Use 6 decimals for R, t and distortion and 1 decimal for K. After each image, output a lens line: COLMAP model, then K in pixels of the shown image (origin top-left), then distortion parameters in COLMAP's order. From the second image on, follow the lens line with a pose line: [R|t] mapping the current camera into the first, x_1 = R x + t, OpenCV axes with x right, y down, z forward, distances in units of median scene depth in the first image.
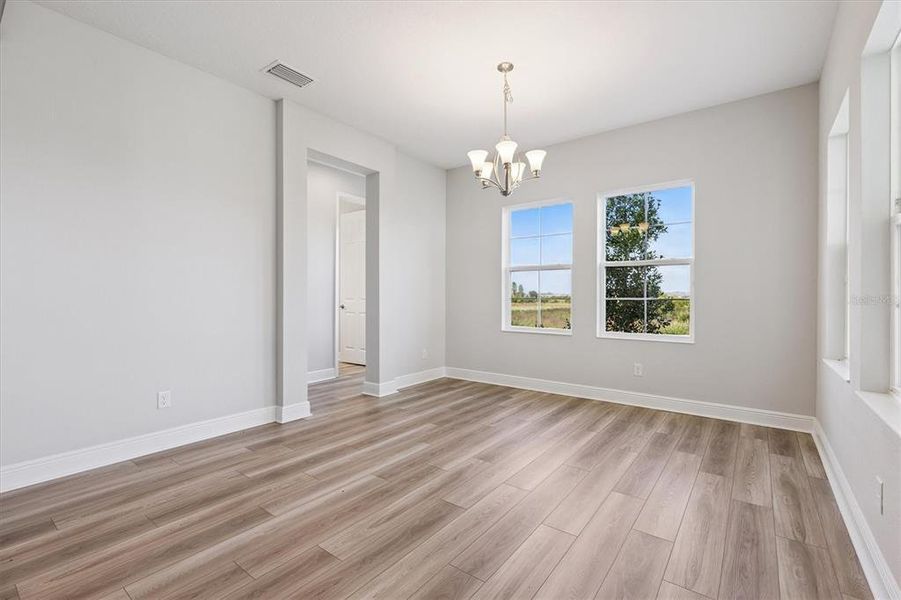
lens RADIAL K [[402.0, 0, 448.3], [0, 402.0, 297.2], [0, 0, 1]] dist [0.006176, 0.000206]
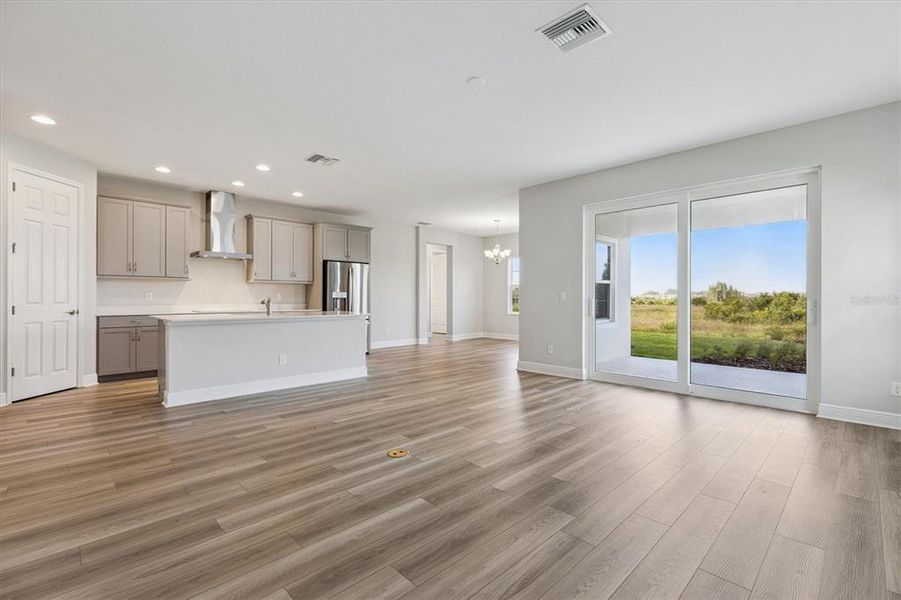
lens RADIAL K [[406.7, 0, 452.5], [0, 406.7, 298.4], [0, 0, 1]] dist [0.001926, 0.000263]
pose [[0.989089, -0.000160, -0.147321, 0.200047], [-0.000797, 0.999979, -0.006438, 0.012503], [0.147319, 0.006485, 0.989068, -1.532786]]
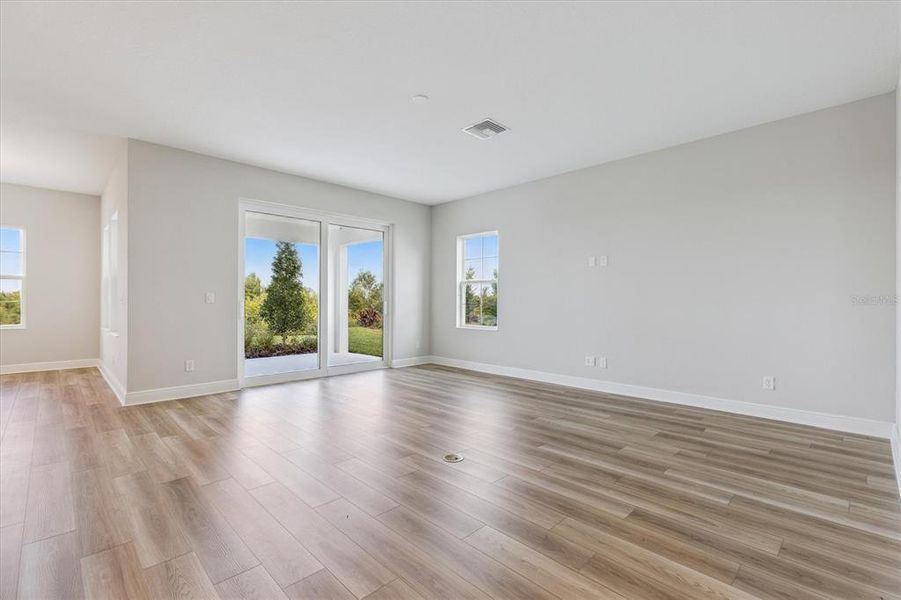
lens RADIAL K [[406.7, 0, 452.5], [0, 406.7, 298.4], [0, 0, 1]] dist [0.001926, 0.000263]
pose [[0.138558, 0.002998, 0.990350, -0.753826], [0.003623, 0.999987, -0.003534, 0.005342], [-0.990348, 0.004078, 0.138545, -0.900471]]
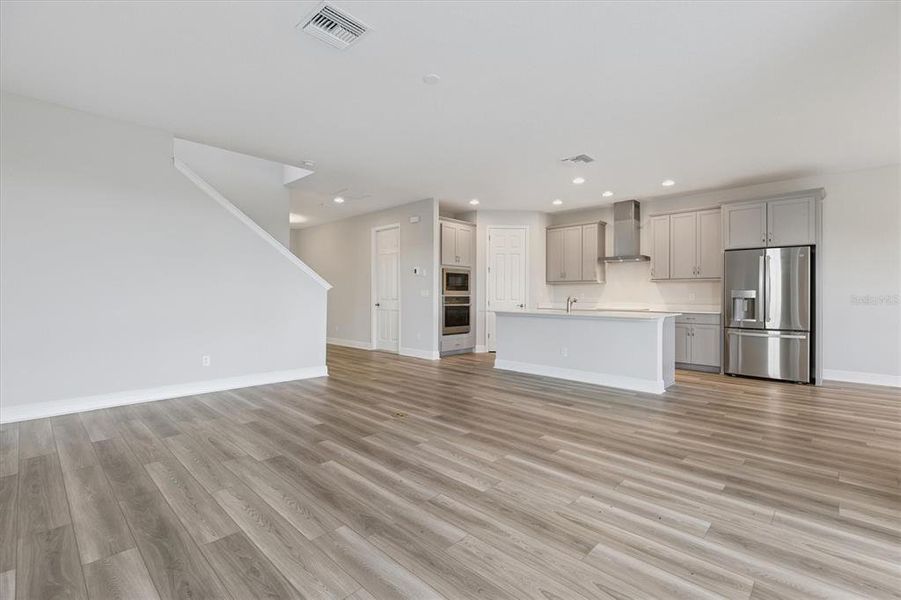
lens RADIAL K [[404.3, 0, 450.1], [0, 404.3, 295.3], [0, 0, 1]] dist [0.001507, -0.000047]
pose [[-0.114411, -0.005203, -0.993420, 0.942414], [-0.013862, 0.999897, -0.003640, 0.008747], [0.993337, 0.013354, -0.114471, -0.569184]]
